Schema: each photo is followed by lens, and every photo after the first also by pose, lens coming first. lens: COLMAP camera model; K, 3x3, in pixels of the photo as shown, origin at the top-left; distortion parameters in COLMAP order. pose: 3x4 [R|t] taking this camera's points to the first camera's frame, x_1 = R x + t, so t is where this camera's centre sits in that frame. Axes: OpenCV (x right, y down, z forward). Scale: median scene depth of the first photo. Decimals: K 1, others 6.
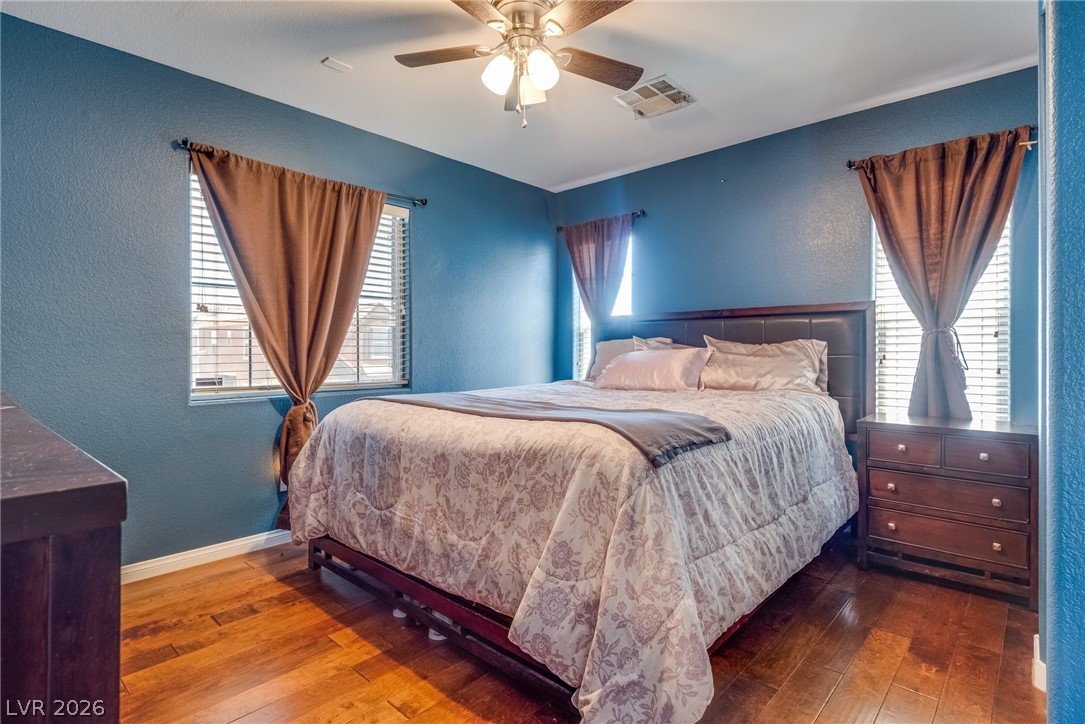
lens RADIAL K [[547.7, 0, 531.3], [0, 547.7, 355.7], [0, 0, 1]] dist [0.002723, -0.000190]
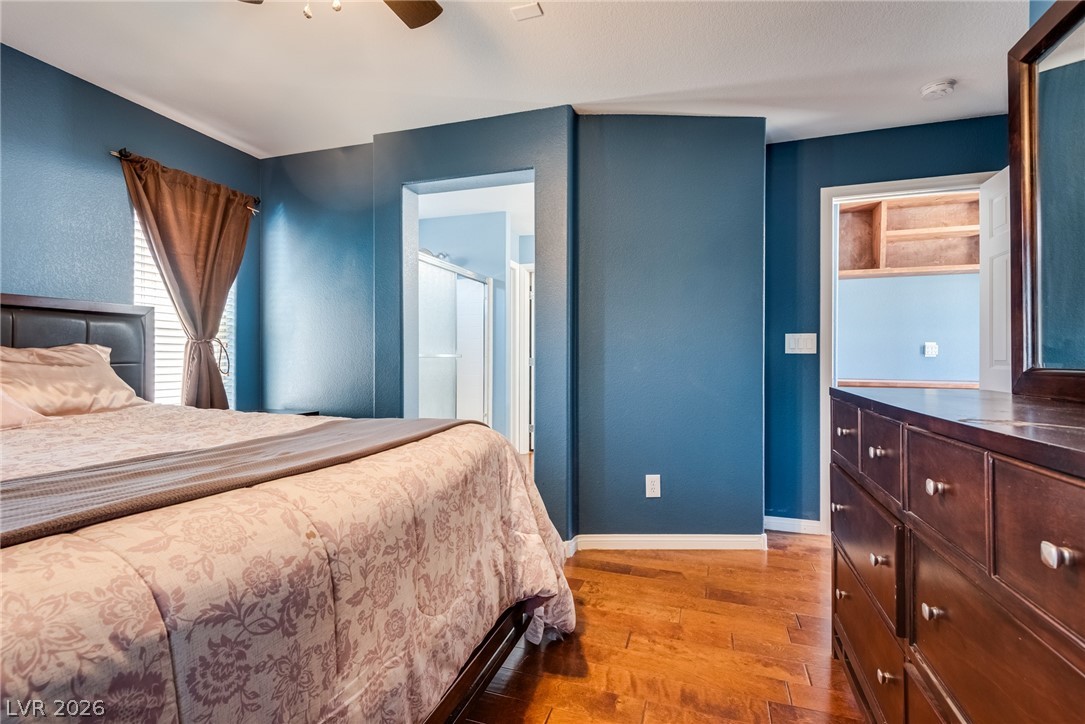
lens RADIAL K [[510.2, 0, 540.2], [0, 510.2, 367.1], [0, 0, 1]] dist [0.027727, -0.000155]
pose [[-0.430667, -0.012819, 0.902420, -0.525550], [0.008036, 0.999805, 0.018038, -0.006637], [-0.902475, 0.015020, -0.430480, 0.764023]]
